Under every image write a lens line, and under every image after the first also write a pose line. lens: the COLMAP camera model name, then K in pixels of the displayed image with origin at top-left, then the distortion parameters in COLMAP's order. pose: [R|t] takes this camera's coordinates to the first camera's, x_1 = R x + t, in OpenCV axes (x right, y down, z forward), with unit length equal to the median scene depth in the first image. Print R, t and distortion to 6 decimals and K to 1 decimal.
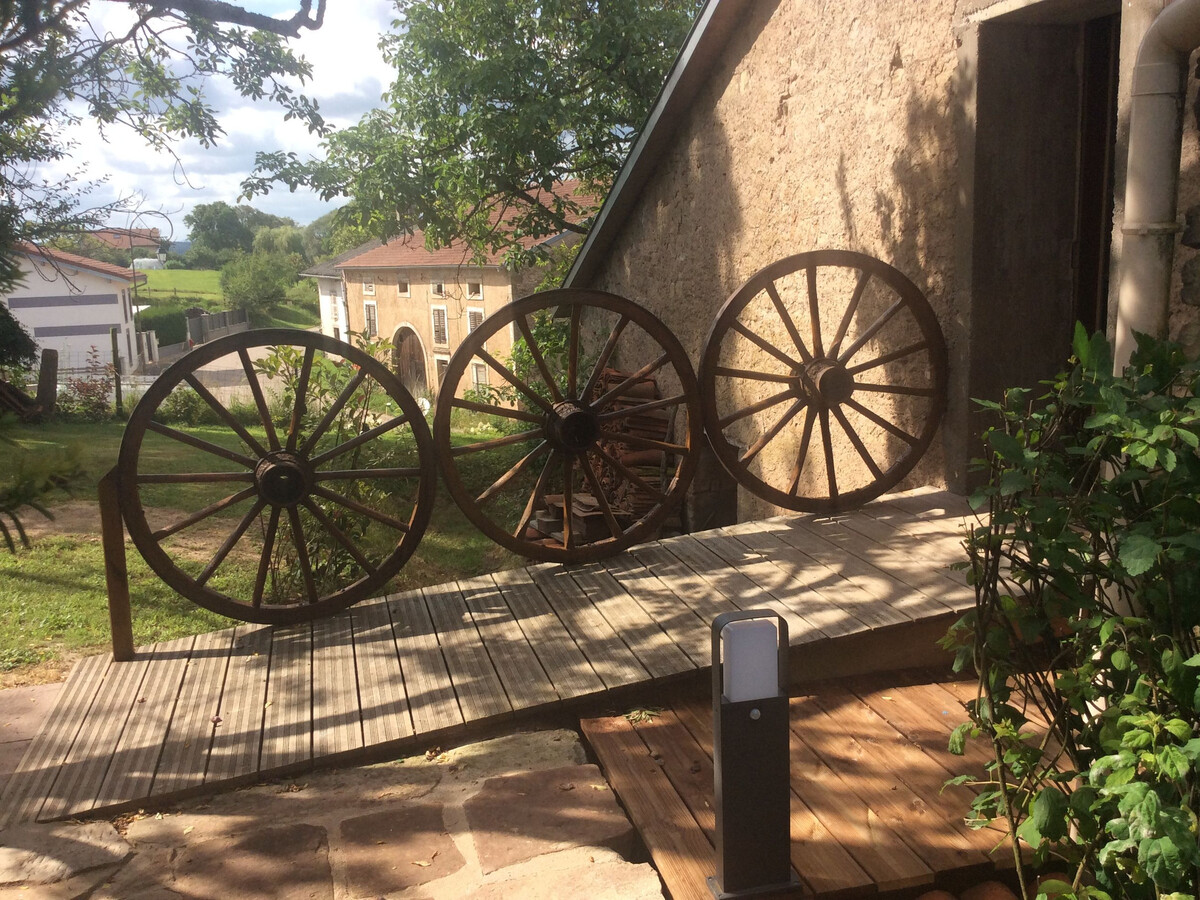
lens RADIAL K [[1085.6, 0, 600.0], [0, 1085.6, 450.0], [0, 0, 1]] dist [0.140226, -0.275660]
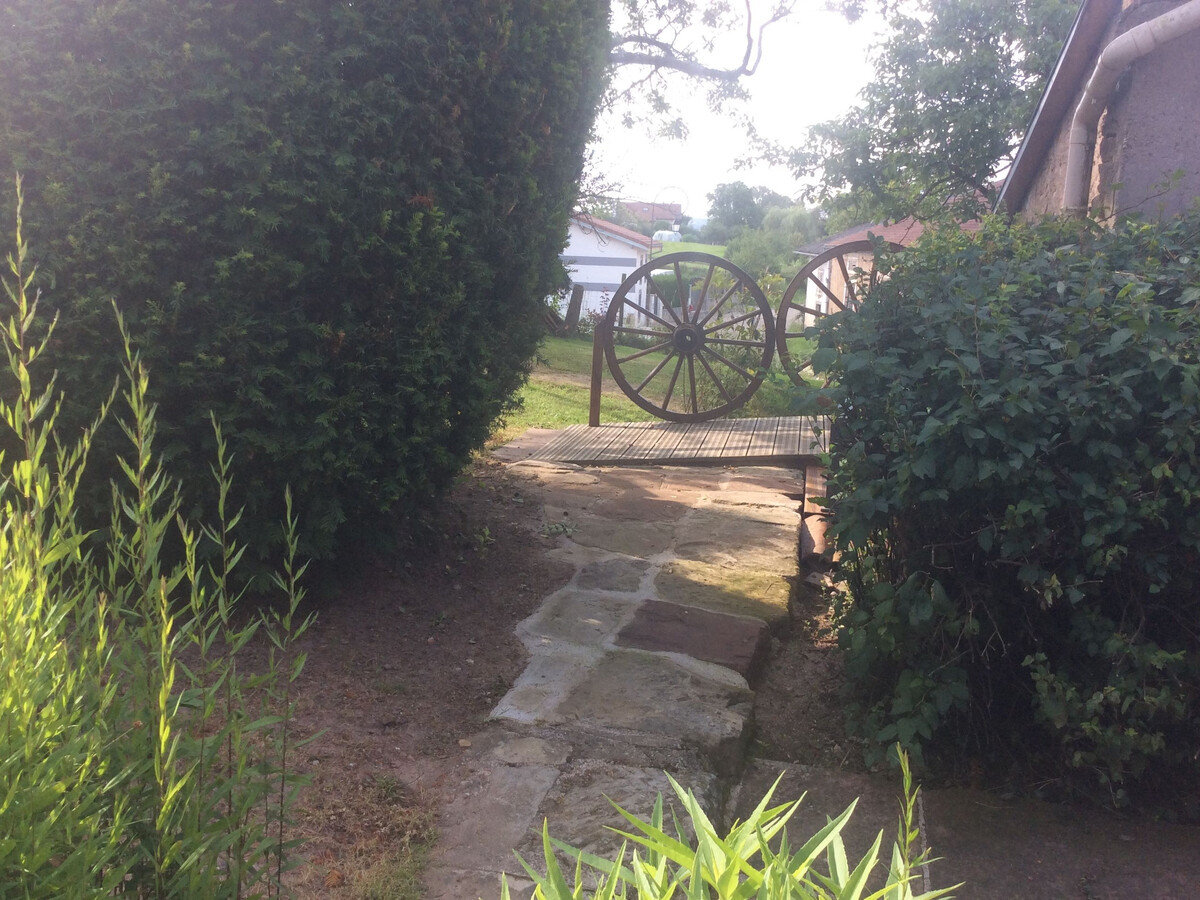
lens RADIAL K [[1085.6, 0, 600.0], [0, 1085.6, 450.0], [0, 0, 1]] dist [0.140226, -0.275660]
pose [[0.900570, 0.142783, -0.410594, 0.103223], [-0.136346, 0.989635, 0.045090, 0.045579], [0.412776, 0.015376, 0.910703, -0.204373]]
